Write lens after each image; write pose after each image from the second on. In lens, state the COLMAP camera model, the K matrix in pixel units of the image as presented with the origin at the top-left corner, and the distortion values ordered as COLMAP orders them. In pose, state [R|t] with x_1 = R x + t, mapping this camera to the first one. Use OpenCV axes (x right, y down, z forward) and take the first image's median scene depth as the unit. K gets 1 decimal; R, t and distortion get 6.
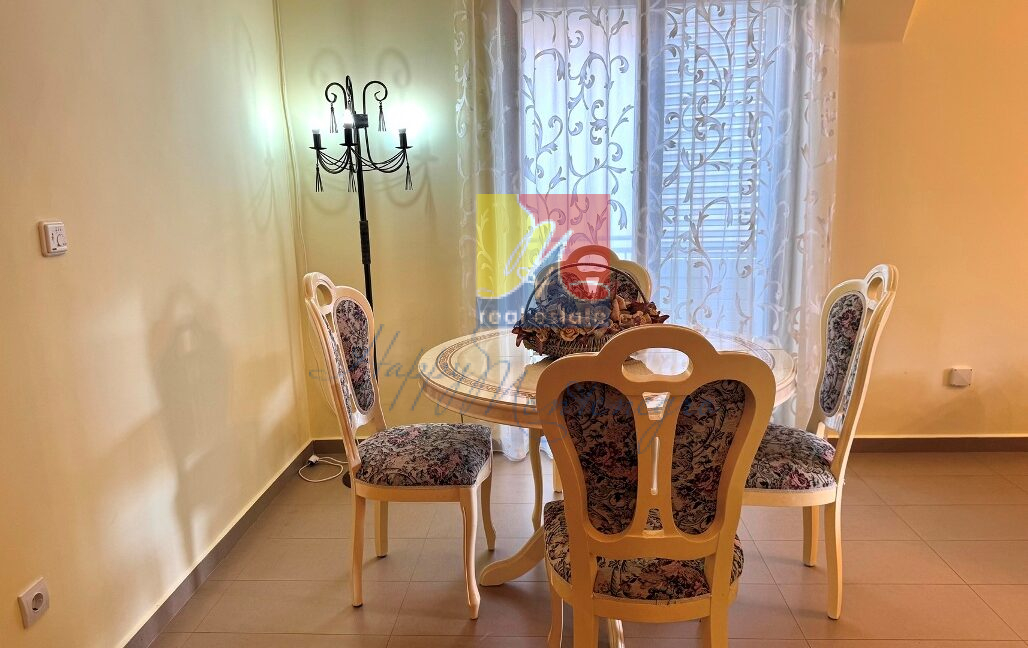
lens RADIAL K [[739.4, 0, 512.8], [0, 739.4, 332.5], [0, 0, 1]] dist [0.115199, -0.171855]
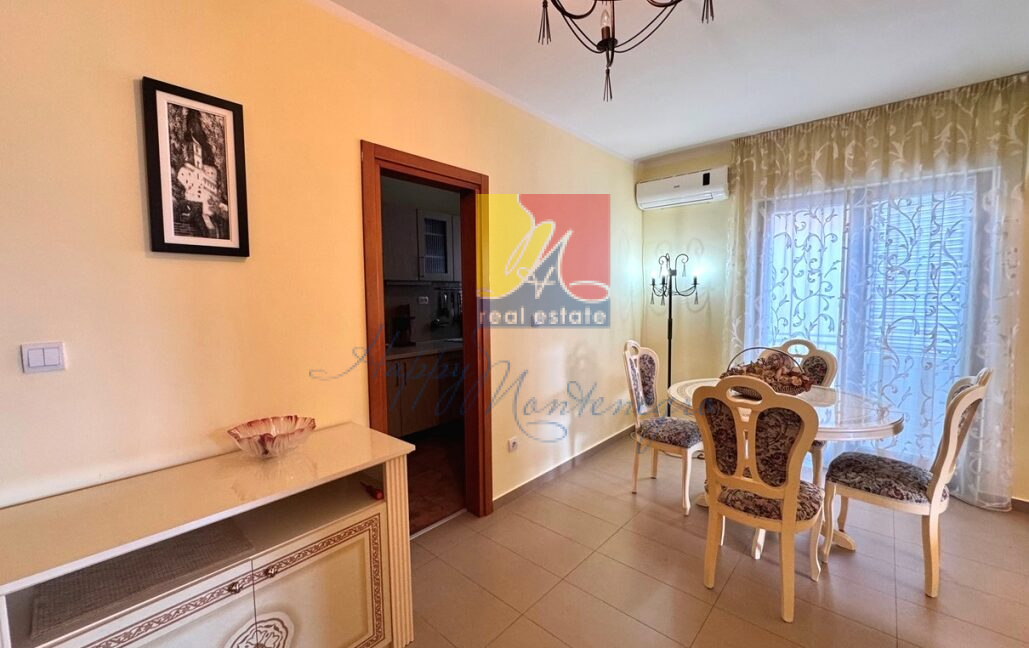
lens RADIAL K [[414.2, 0, 513.4], [0, 414.2, 323.6], [0, 0, 1]] dist [-0.003293, 0.000011]
pose [[0.778187, 0.060290, -0.625133, 0.189112], [-0.134747, 0.988229, -0.072430, 0.007062], [0.613408, 0.140599, 0.777151, -0.175340]]
